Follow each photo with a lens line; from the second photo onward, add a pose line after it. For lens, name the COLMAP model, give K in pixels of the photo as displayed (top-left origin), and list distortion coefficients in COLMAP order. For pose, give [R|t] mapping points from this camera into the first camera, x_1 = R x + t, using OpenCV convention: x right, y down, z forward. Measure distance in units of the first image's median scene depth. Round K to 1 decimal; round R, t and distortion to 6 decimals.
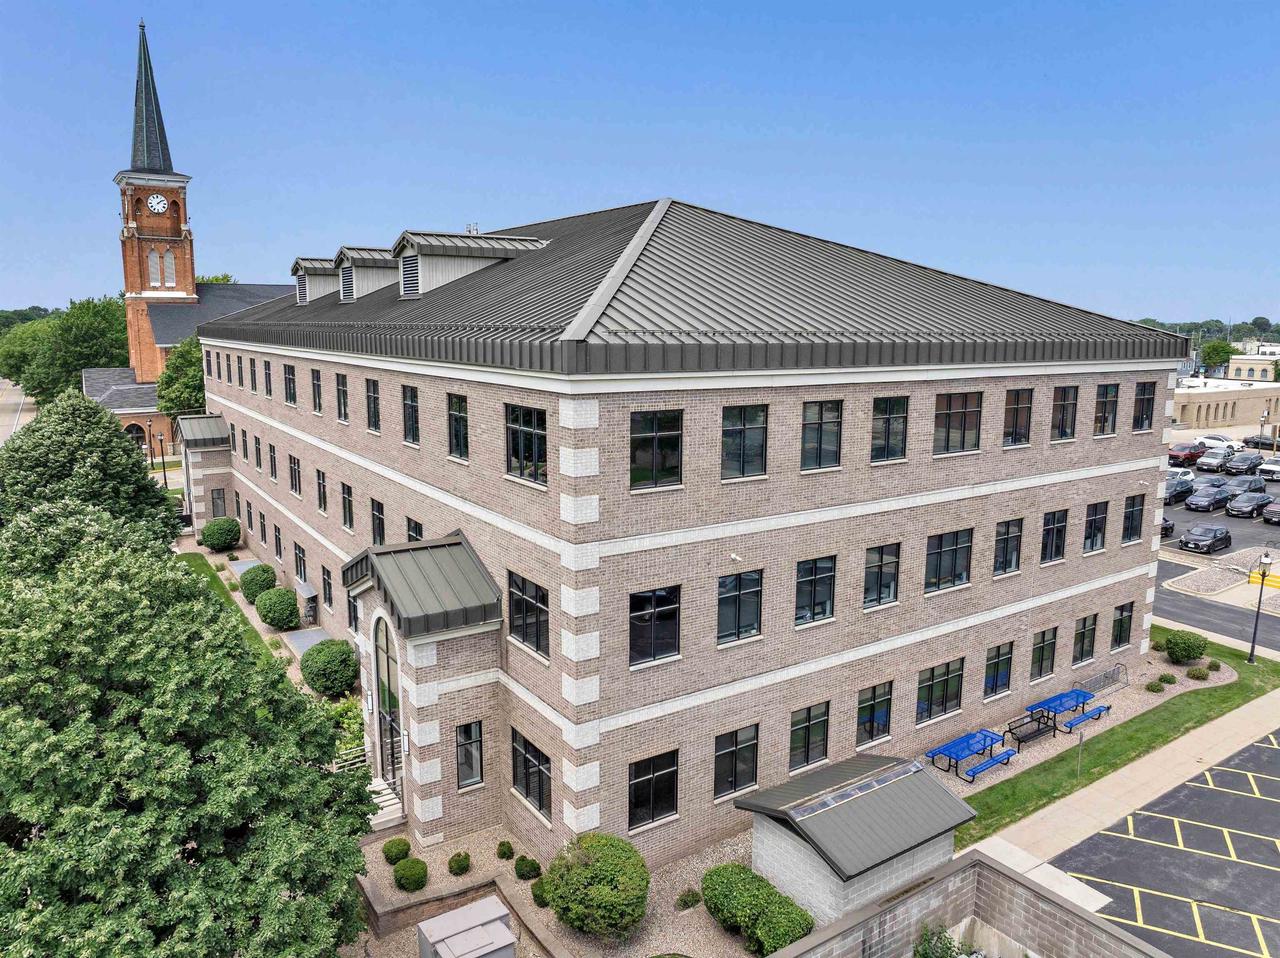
lens RADIAL K [[890.0, 0, 650.7], [0, 890.0, 480.4], [0, 0, 1]] dist [-0.035471, -0.002350]
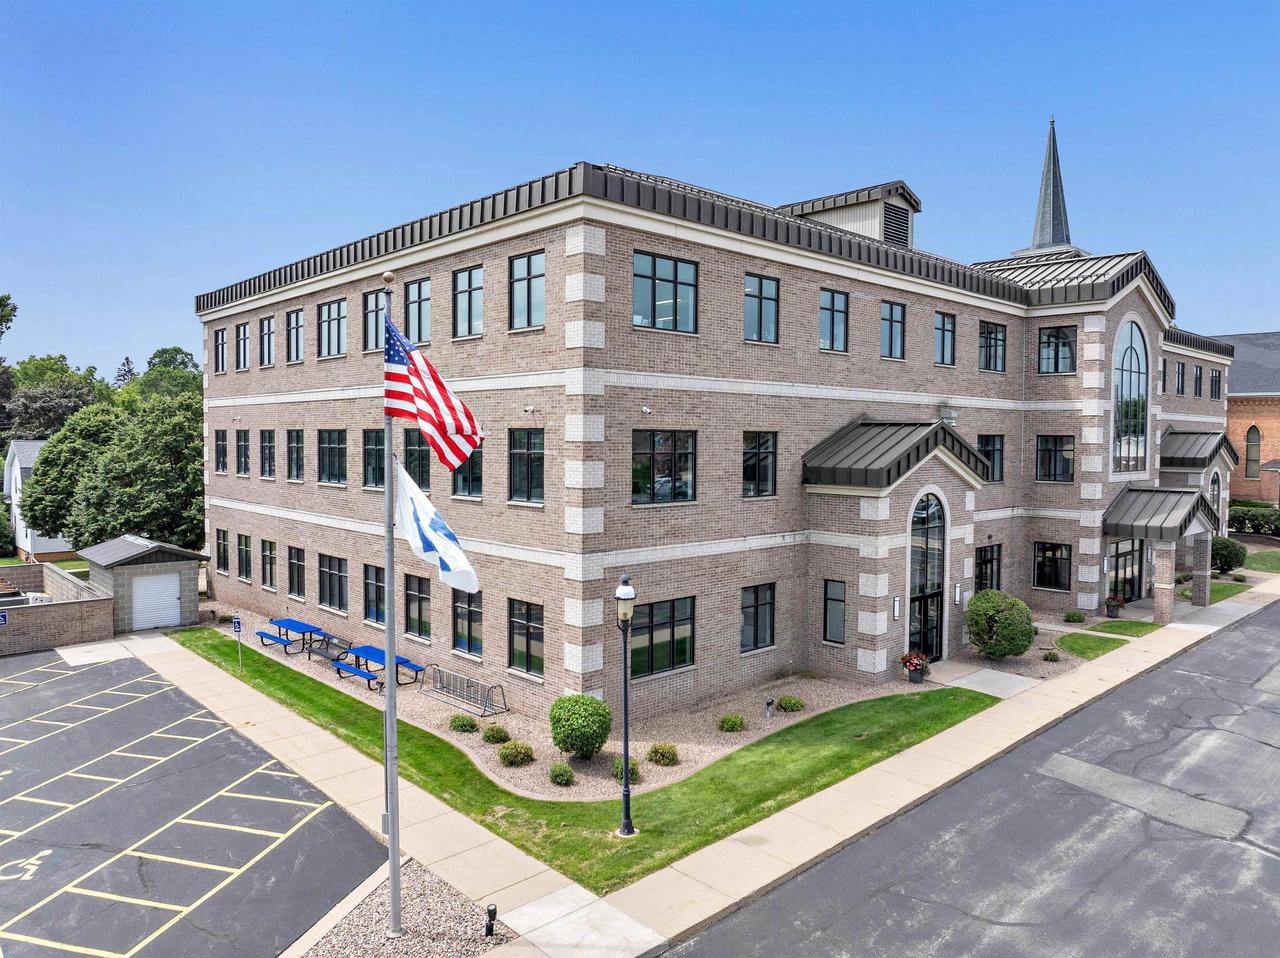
lens RADIAL K [[898.4, 0, 646.2], [0, 898.4, 477.0], [0, 0, 1]] dist [-0.043889, 0.002206]
pose [[0.163418, 0.038637, -0.985800, 1.445943], [-0.177818, 0.984021, 0.009090, 0.035800], [0.970400, 0.173808, 0.167677, 1.166302]]
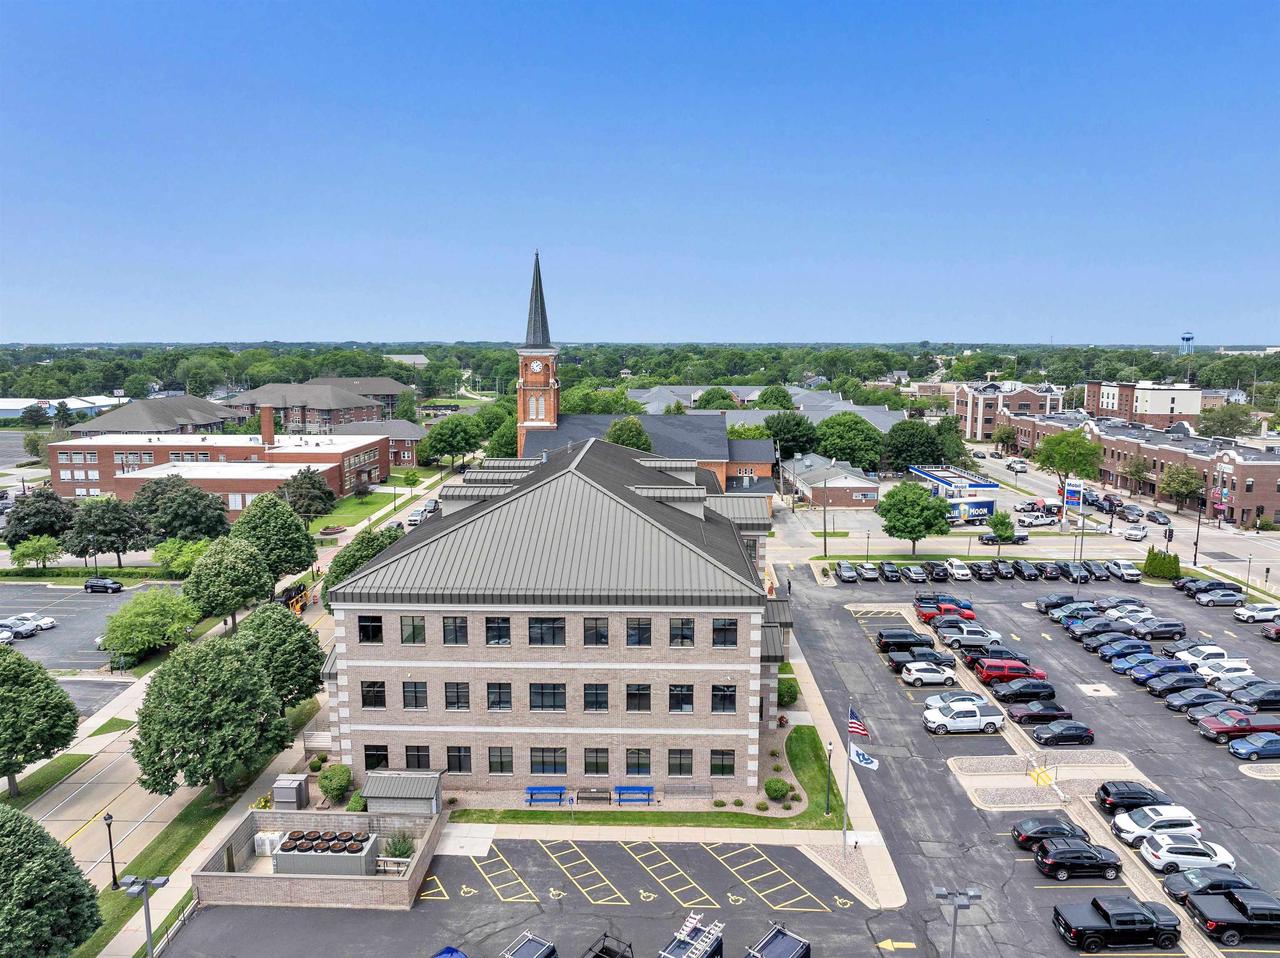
lens RADIAL K [[890.0, 0, 650.7], [0, 890.0, 480.4], [0, 0, 1]] dist [-0.035471, -0.002350]
pose [[0.820862, 0.081715, -0.565251, 1.599921], [-0.099036, 0.995084, 0.000033, -0.416878], [0.562475, 0.055953, 0.824919, -0.558613]]
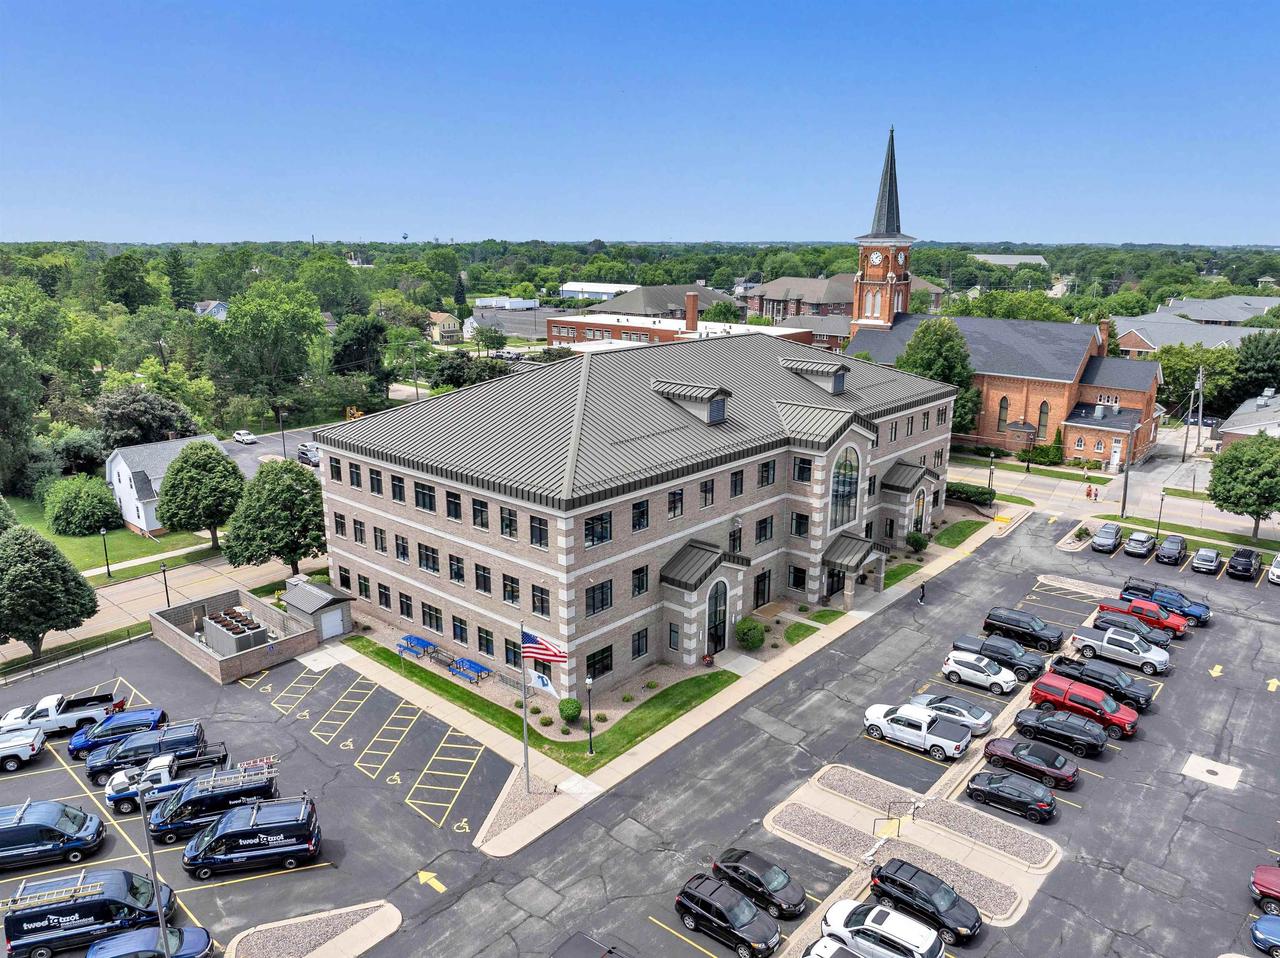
lens RADIAL K [[890.0, 0, 650.7], [0, 890.0, 480.4], [0, 0, 1]] dist [-0.035471, -0.002350]
pose [[0.261530, 0.243334, -0.934019, 2.394997], [-0.172940, 0.963853, 0.202682, -0.611048], [0.949576, 0.108521, 0.294158, 0.836407]]
